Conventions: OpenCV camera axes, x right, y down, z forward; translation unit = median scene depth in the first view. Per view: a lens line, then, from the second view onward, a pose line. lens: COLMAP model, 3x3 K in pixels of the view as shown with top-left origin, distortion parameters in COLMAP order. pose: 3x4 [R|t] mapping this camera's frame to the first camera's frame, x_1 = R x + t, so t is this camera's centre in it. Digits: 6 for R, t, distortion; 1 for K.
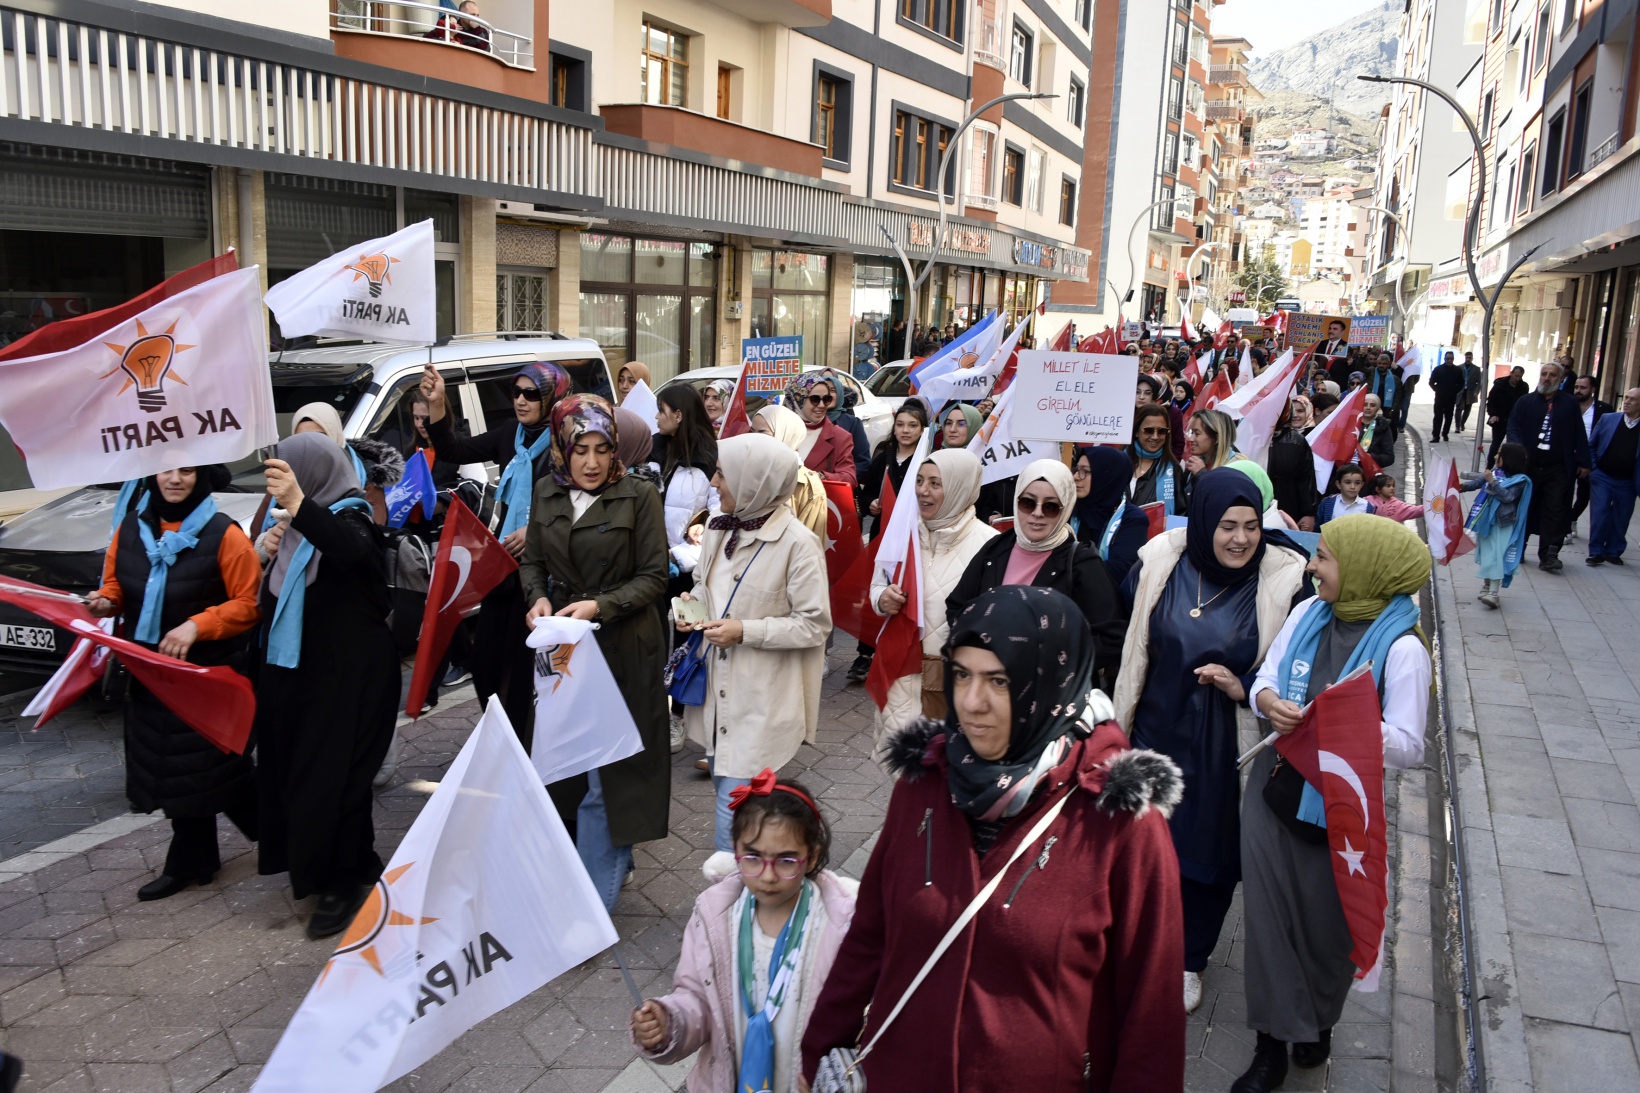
lens RADIAL K [[1313.3, 0, 802.7], [0, 1313.3, 564.4], [0, 0, 1]] dist [-0.030023, -0.009469]
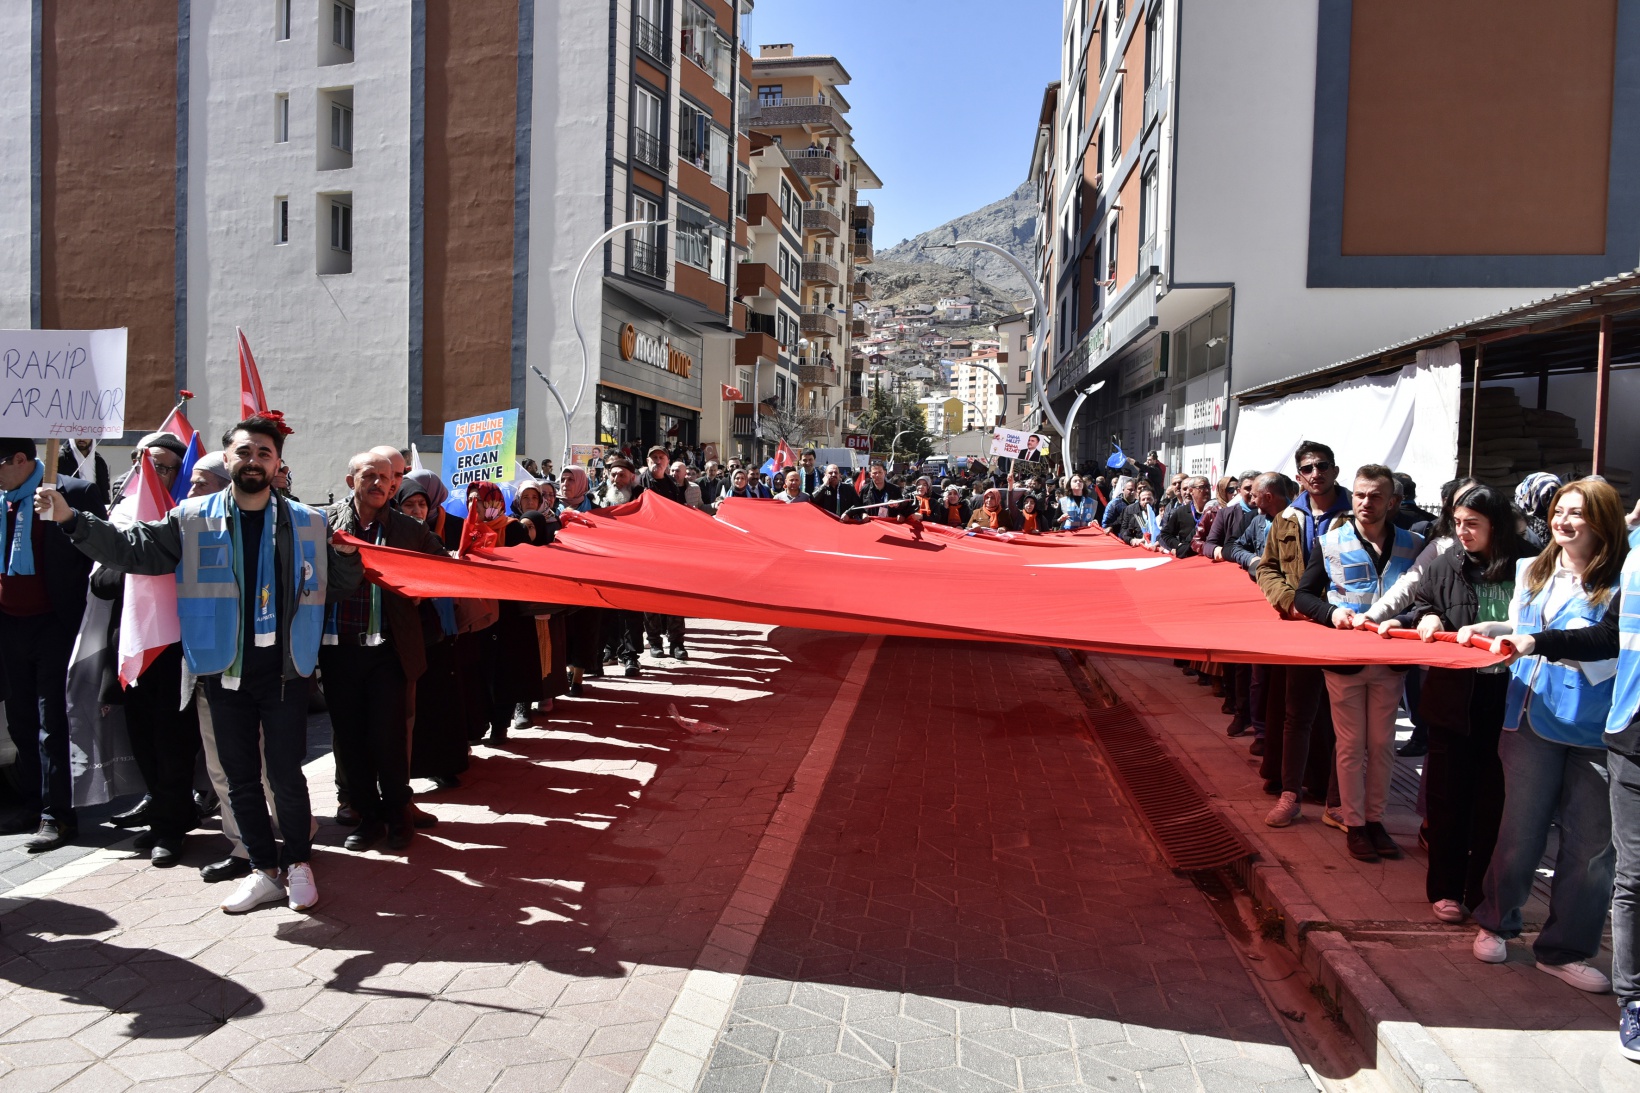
lens RADIAL K [[1313.3, 0, 812.8], [0, 1313.3, 549.7], [0, 0, 1]] dist [-0.030023, -0.009469]
pose [[0.969621, -0.023879, 0.243443, 0.517464], [0.056775, 0.990015, -0.129024, -0.217851], [-0.237932, 0.138926, 0.961295, 1.272851]]
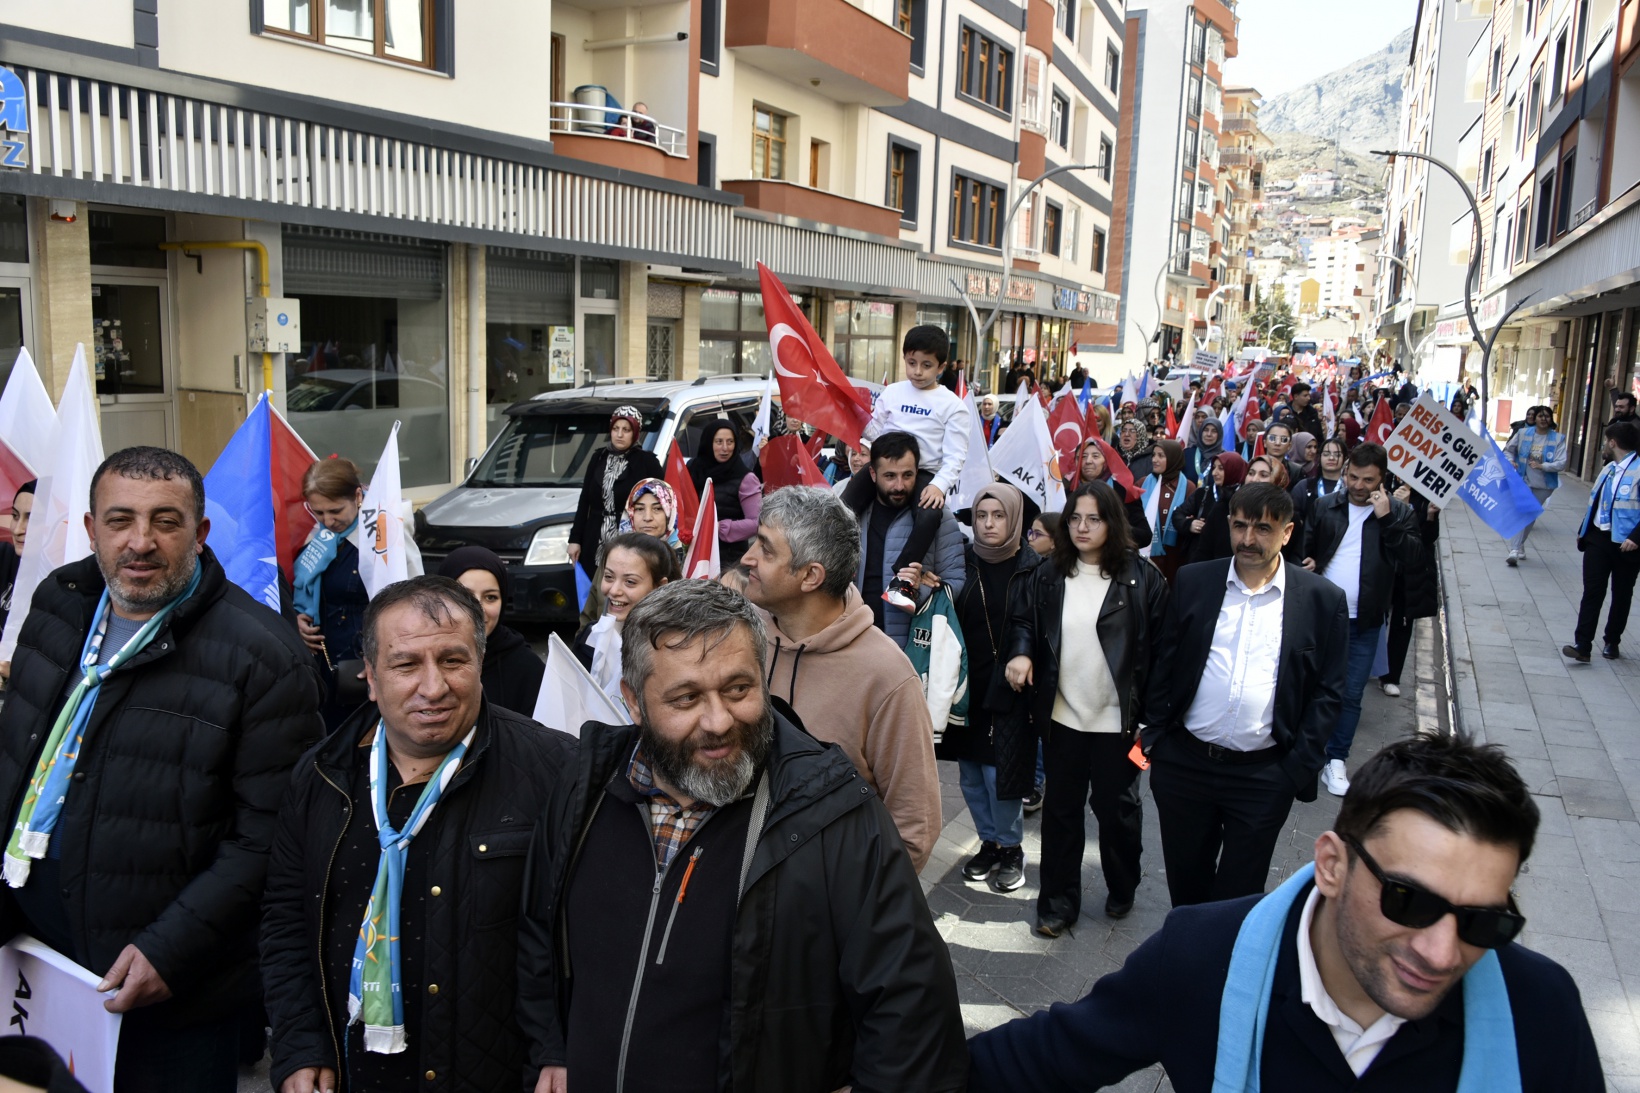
lens RADIAL K [[1313.3, 0, 809.4], [0, 1313.3, 561.3], [0, 0, 1]] dist [-0.030023, -0.009469]
pose [[0.999988, -0.003430, -0.003582, -0.040010], [0.003314, 0.999485, -0.031921, 0.014466], [0.003689, 0.031909, 0.999484, -0.086314]]
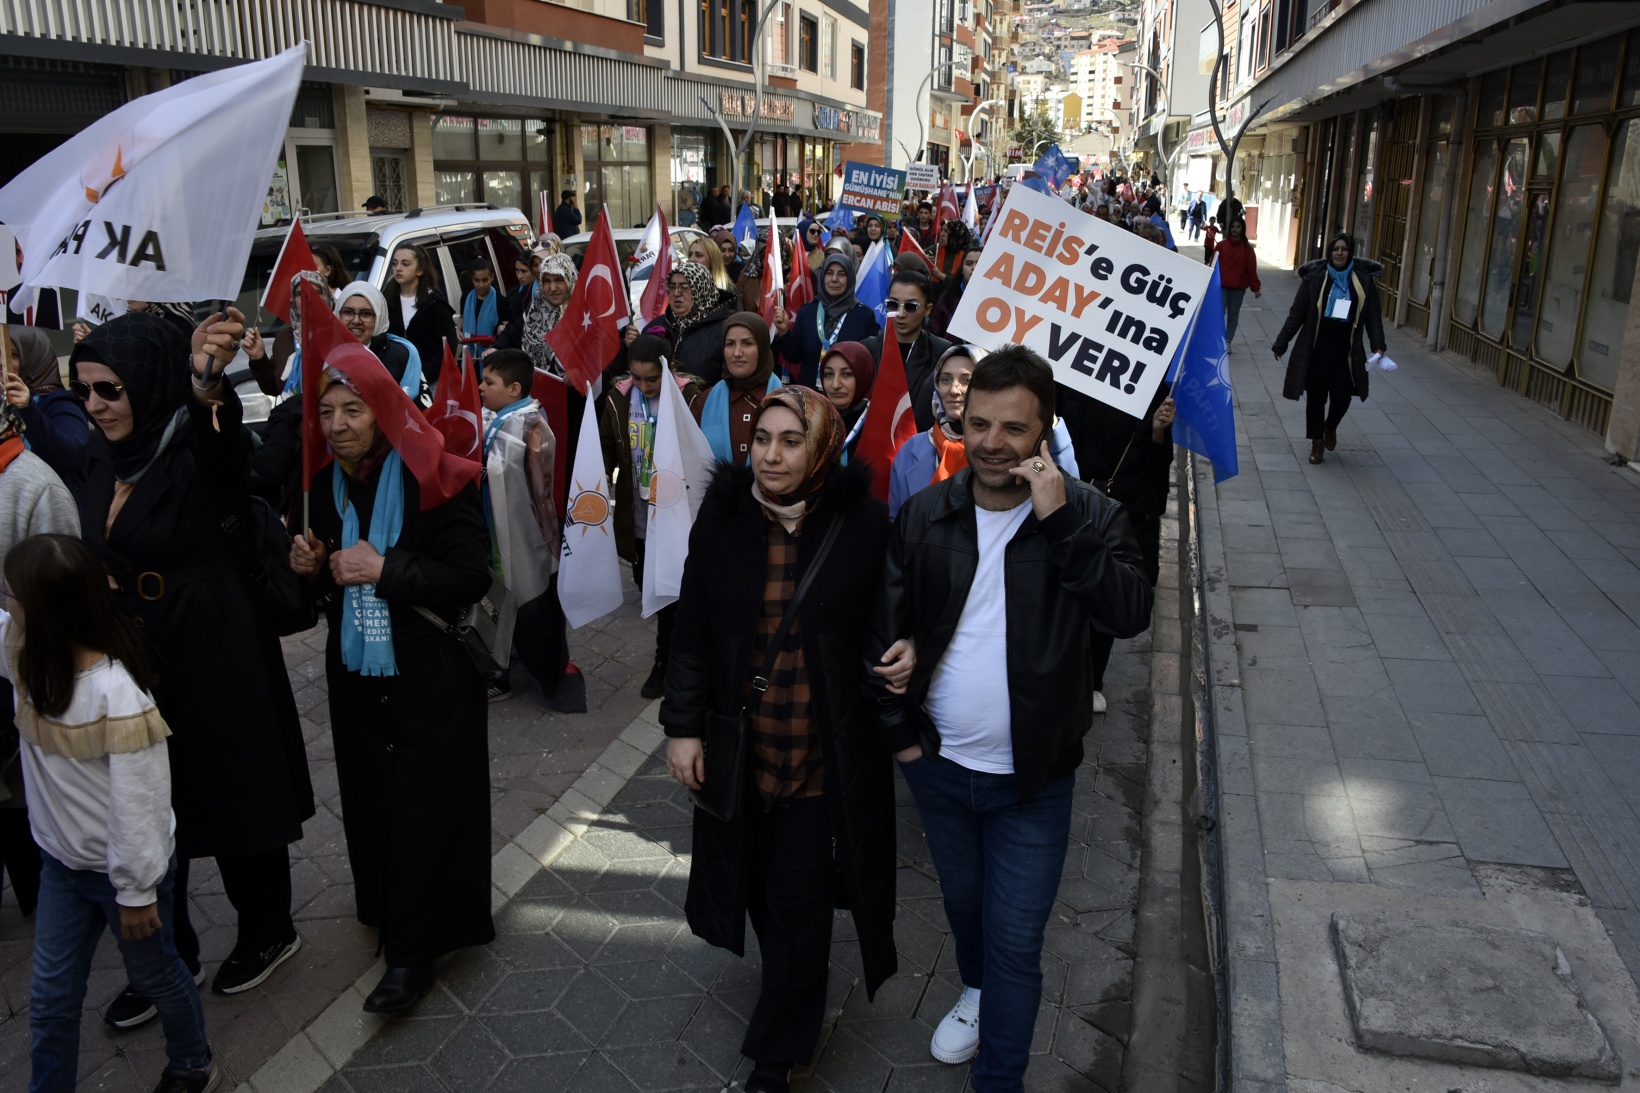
lens RADIAL K [[1313.3, 0, 813.7], [0, 1313.3, 561.8], [0, 0, 1]] dist [-0.030023, -0.009469]
pose [[0.985029, -0.081183, 0.152076, -0.029950], [0.066664, 0.992926, 0.098256, 0.015195], [-0.158976, -0.086647, 0.983473, -0.075996]]
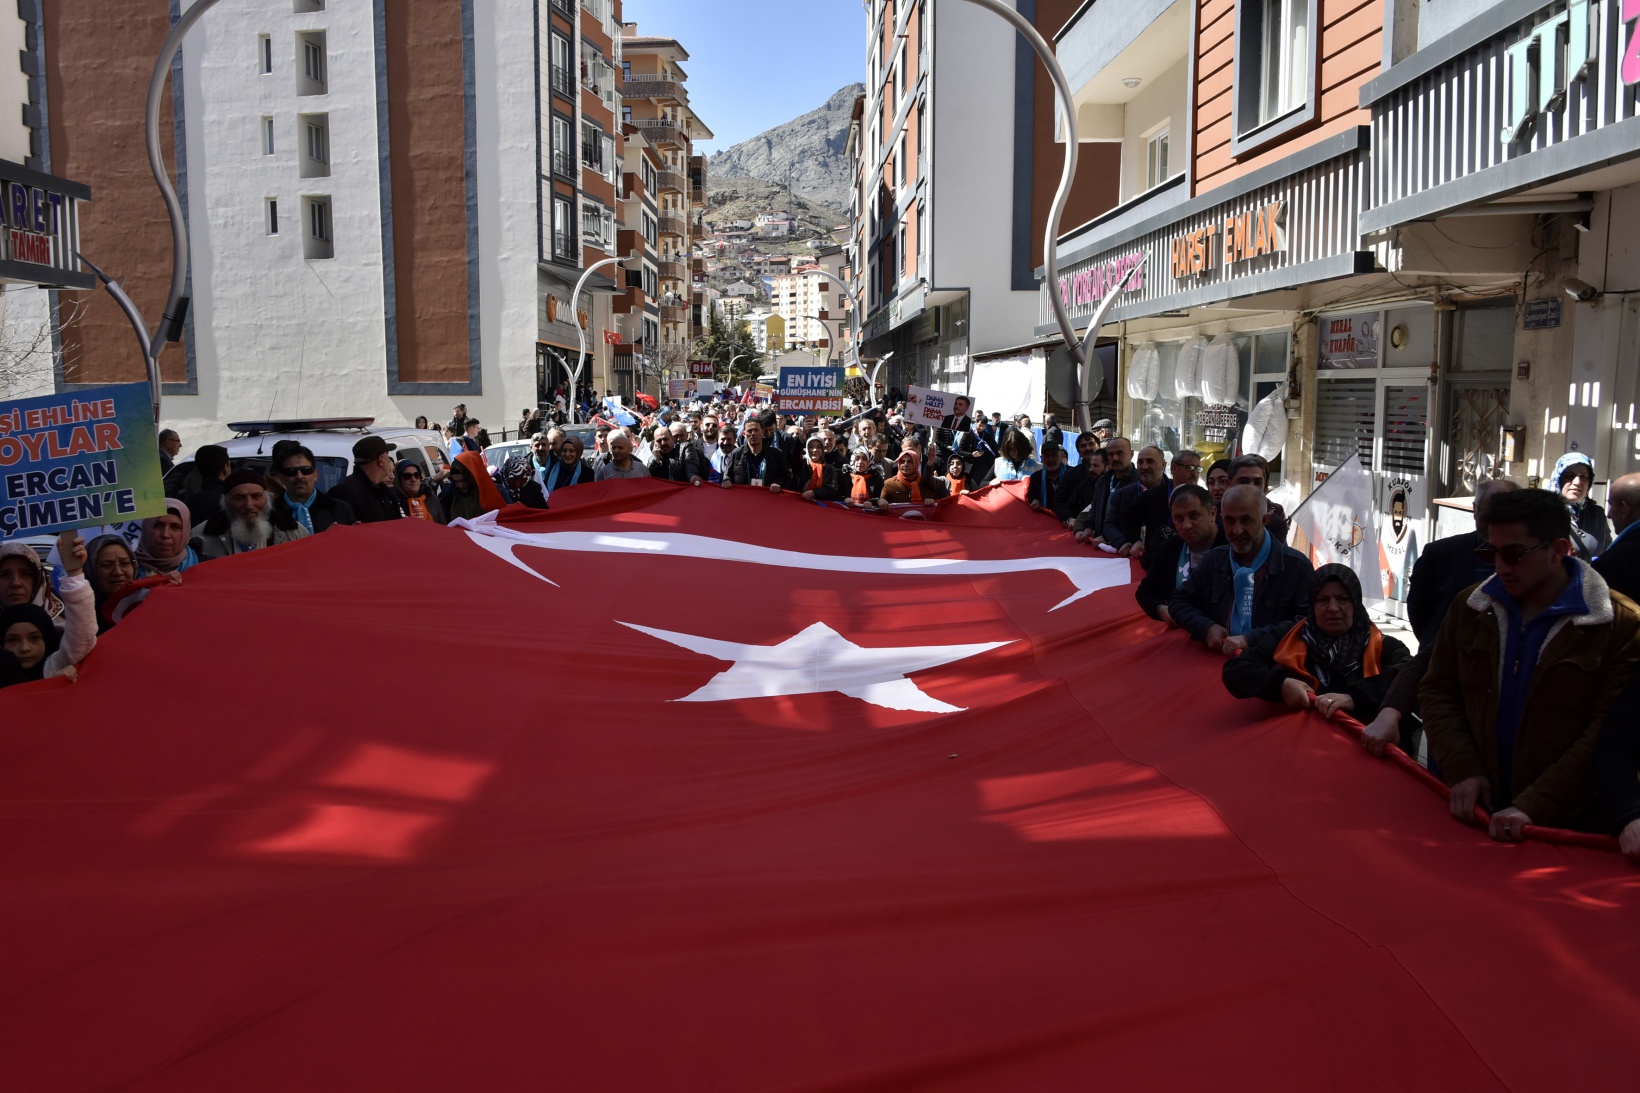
lens RADIAL K [[1313.3, 0, 817.8], [0, 1313.3, 545.6], [0, 0, 1]] dist [-0.030023, -0.009469]
pose [[0.925900, -0.078139, 0.369599, 0.338039], [0.106346, 0.992721, -0.056535, -0.157469], [-0.362491, 0.091652, 0.927470, 0.867136]]
